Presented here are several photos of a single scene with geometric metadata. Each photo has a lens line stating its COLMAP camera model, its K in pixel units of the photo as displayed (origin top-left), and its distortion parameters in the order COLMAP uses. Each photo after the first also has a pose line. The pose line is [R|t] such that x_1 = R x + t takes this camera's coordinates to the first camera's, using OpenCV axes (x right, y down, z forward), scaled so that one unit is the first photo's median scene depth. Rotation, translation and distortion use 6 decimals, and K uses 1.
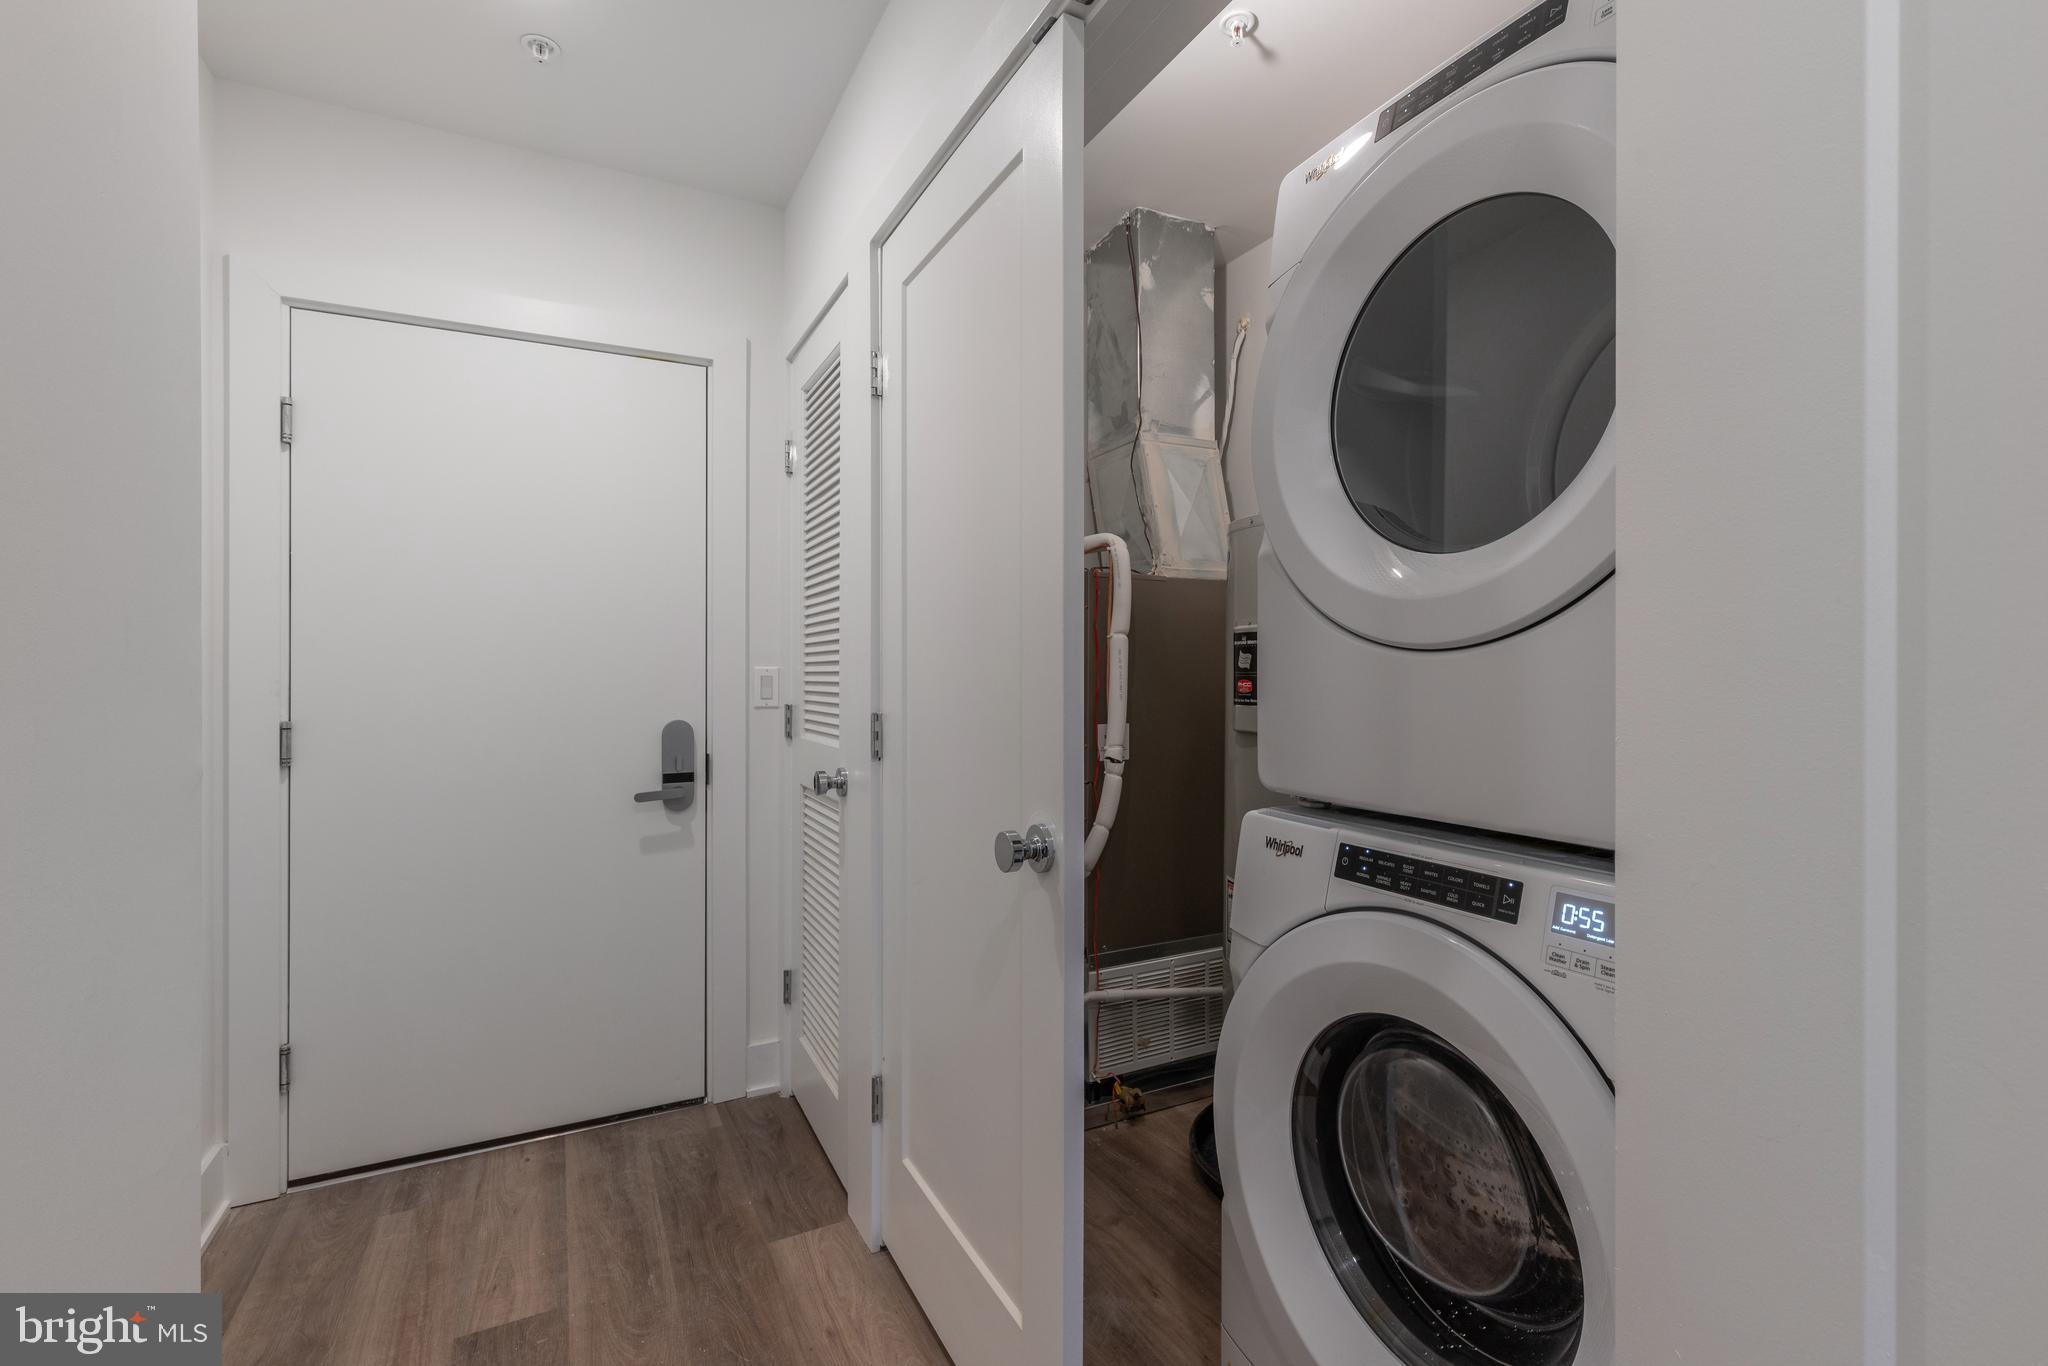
lens RADIAL K [[909.5, 0, 1032.8], [0, 909.5, 699.5], [0, 0, 1]] dist [0.002826, -0.000200]
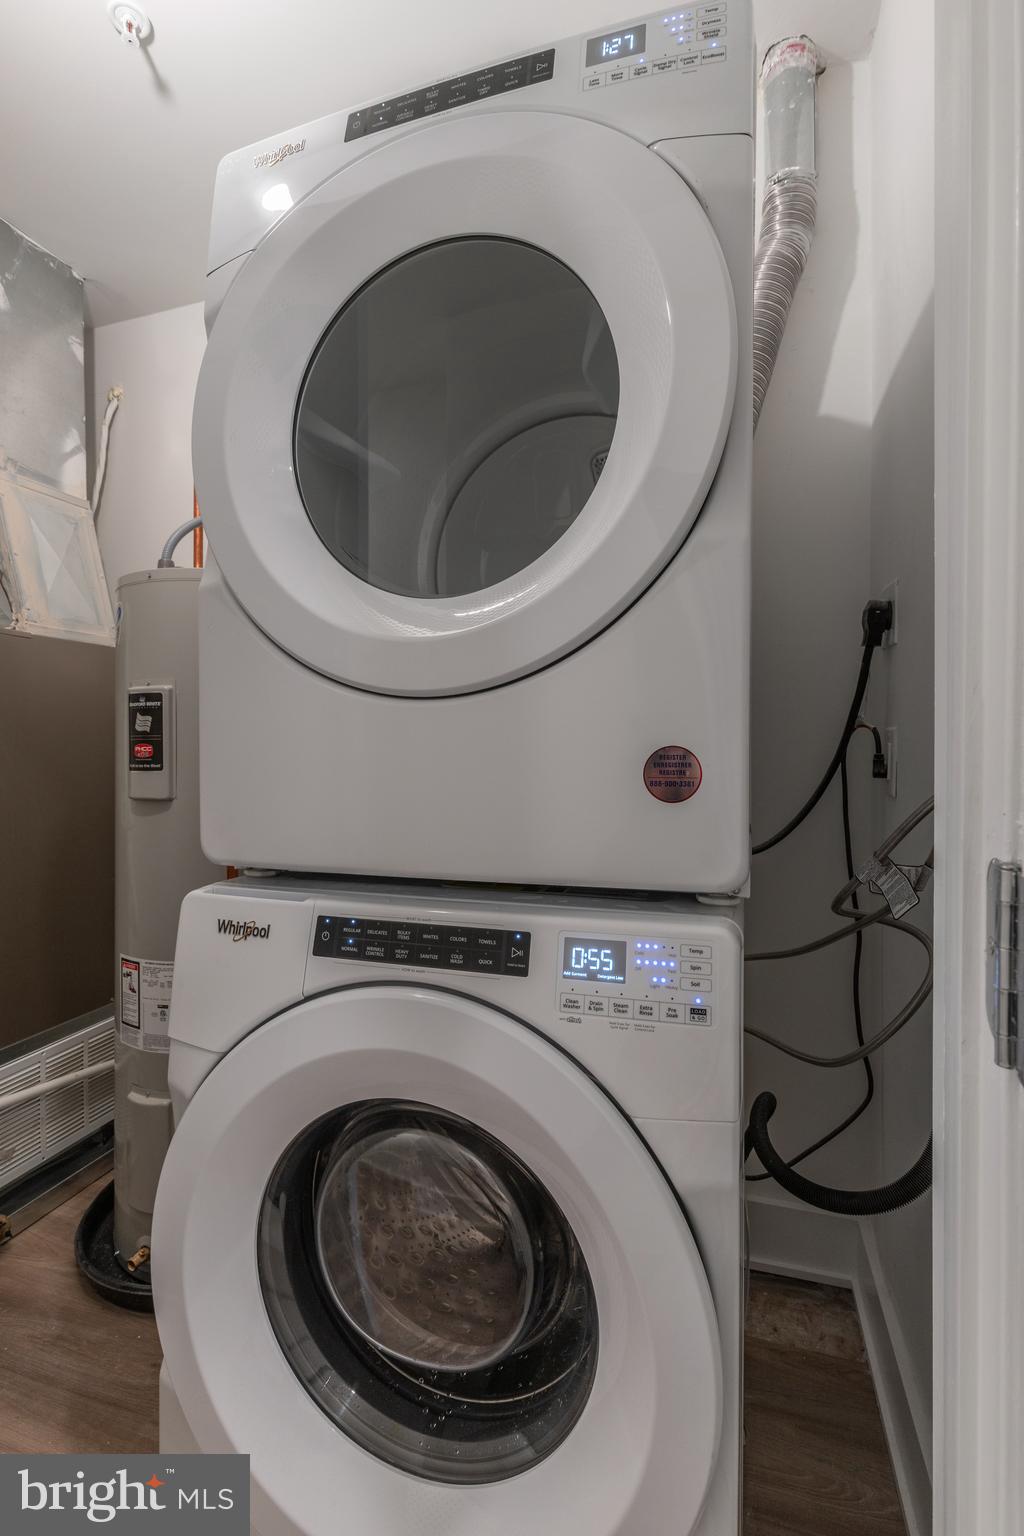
lens RADIAL K [[689.6, 0, 510.6], [0, 689.6, 754.1], [0, 0, 1]] dist [0.004103, -0.000347]
pose [[0.709753, -0.010868, 0.704367, -0.001157], [0.027004, 0.999566, -0.011787, 0.012817], [-0.703933, 0.027387, 0.709738, 0.382791]]
